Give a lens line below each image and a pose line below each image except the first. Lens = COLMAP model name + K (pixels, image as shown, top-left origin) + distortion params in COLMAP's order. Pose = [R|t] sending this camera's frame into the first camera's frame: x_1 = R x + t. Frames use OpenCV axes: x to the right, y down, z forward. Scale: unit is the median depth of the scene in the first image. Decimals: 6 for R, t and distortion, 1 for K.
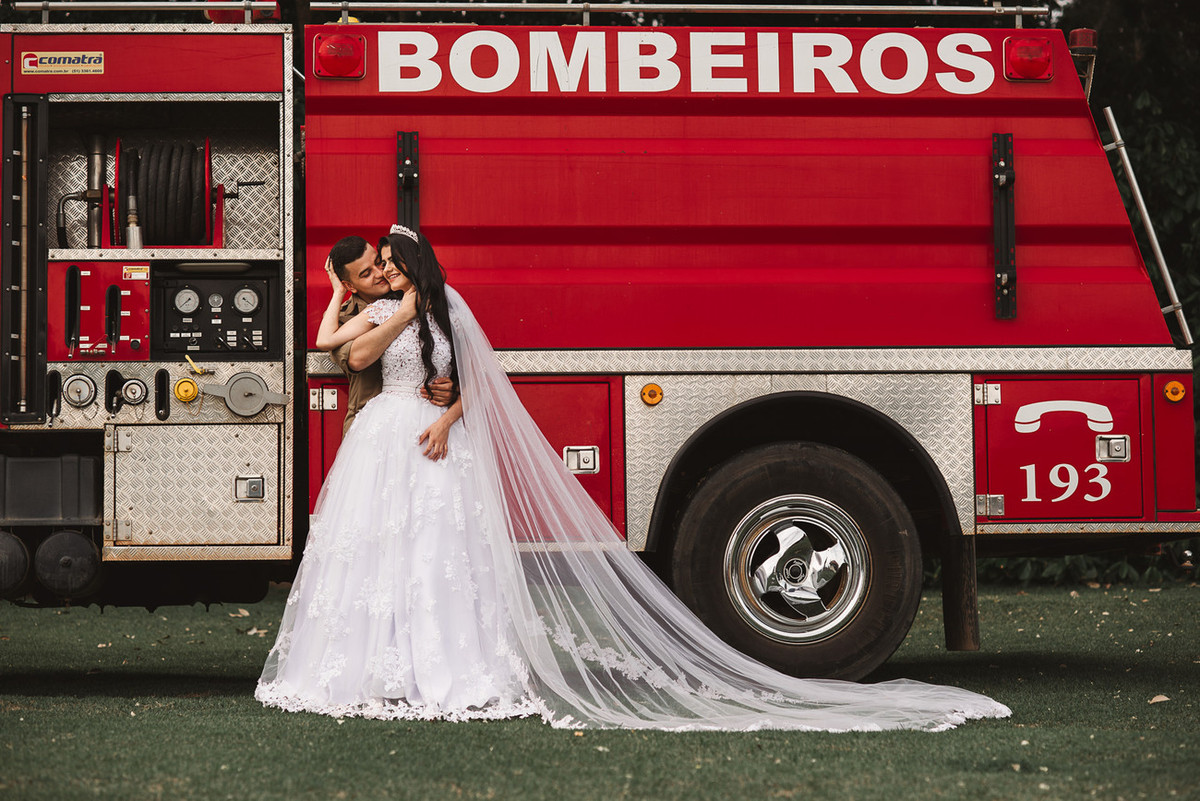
lens RADIAL K [[2793.9, 0, 600.0], [0, 2793.9, 400.5], [0, 0, 1]] dist [-0.021087, -0.120926]
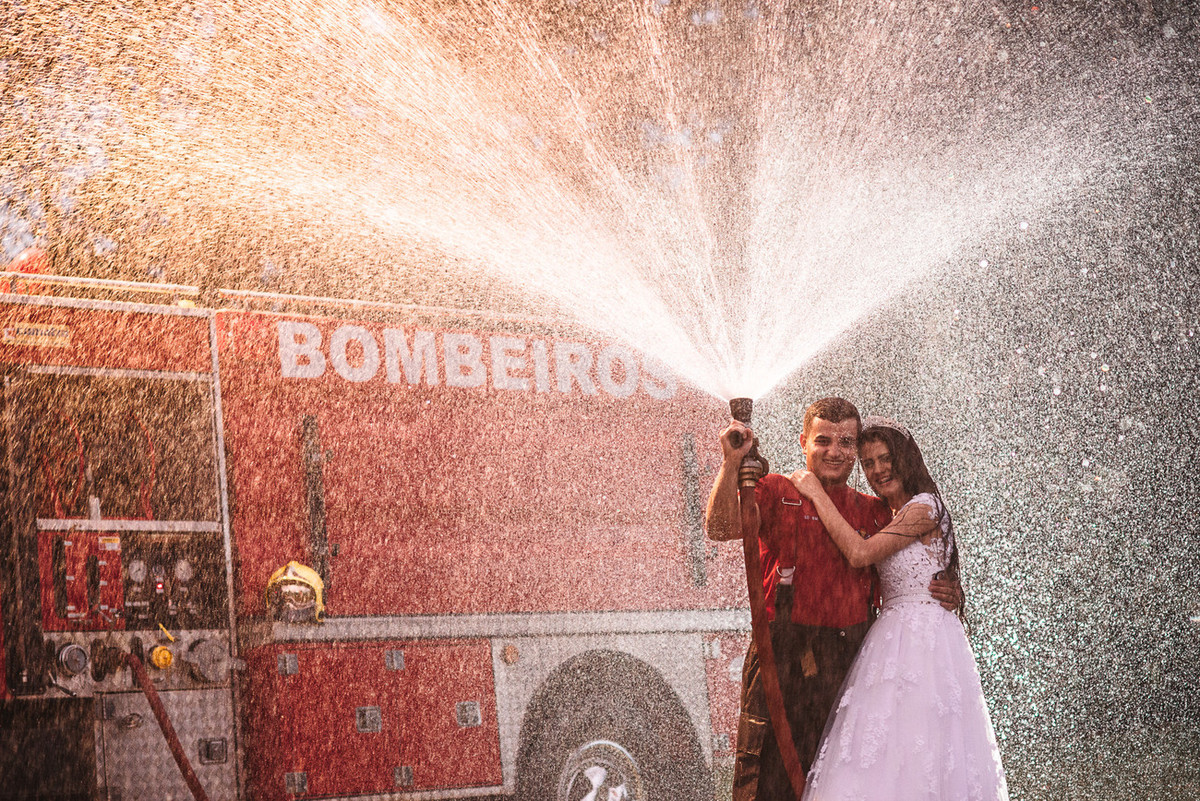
lens RADIAL K [[2793.9, 0, 600.0], [0, 2793.9, 400.5], [0, 0, 1]] dist [-0.021087, -0.120926]
pose [[0.773262, 0.040861, 0.632769, -0.669463], [0.013275, 0.996660, -0.080582, -0.012876], [-0.633948, 0.070711, 0.770136, 0.091929]]
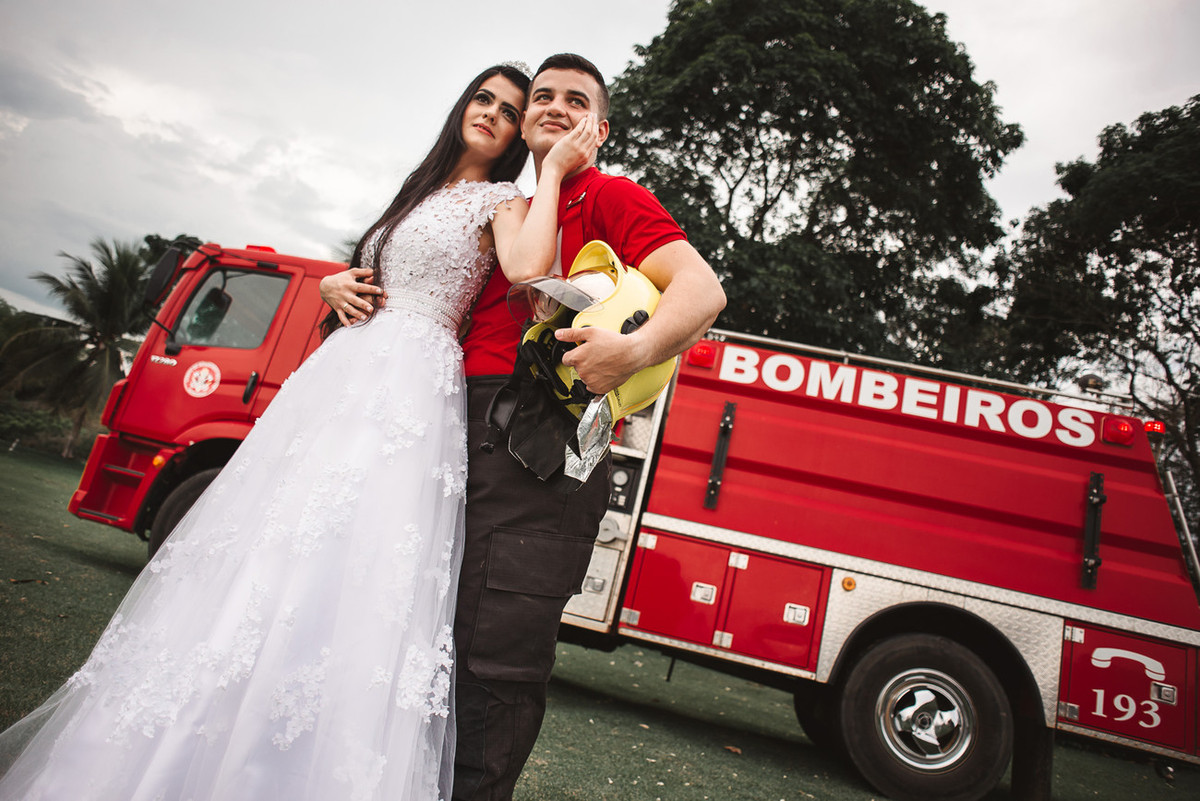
lens RADIAL K [[822.0, 0, 600.0], [0, 822.0, 400.5], [0, 0, 1]] dist [-0.086244, 0.077135]
pose [[0.946283, 0.172800, -0.273293, -0.007006], [-0.229683, 0.954141, -0.191992, 0.019336], [0.227584, 0.244450, 0.942576, 0.502202]]
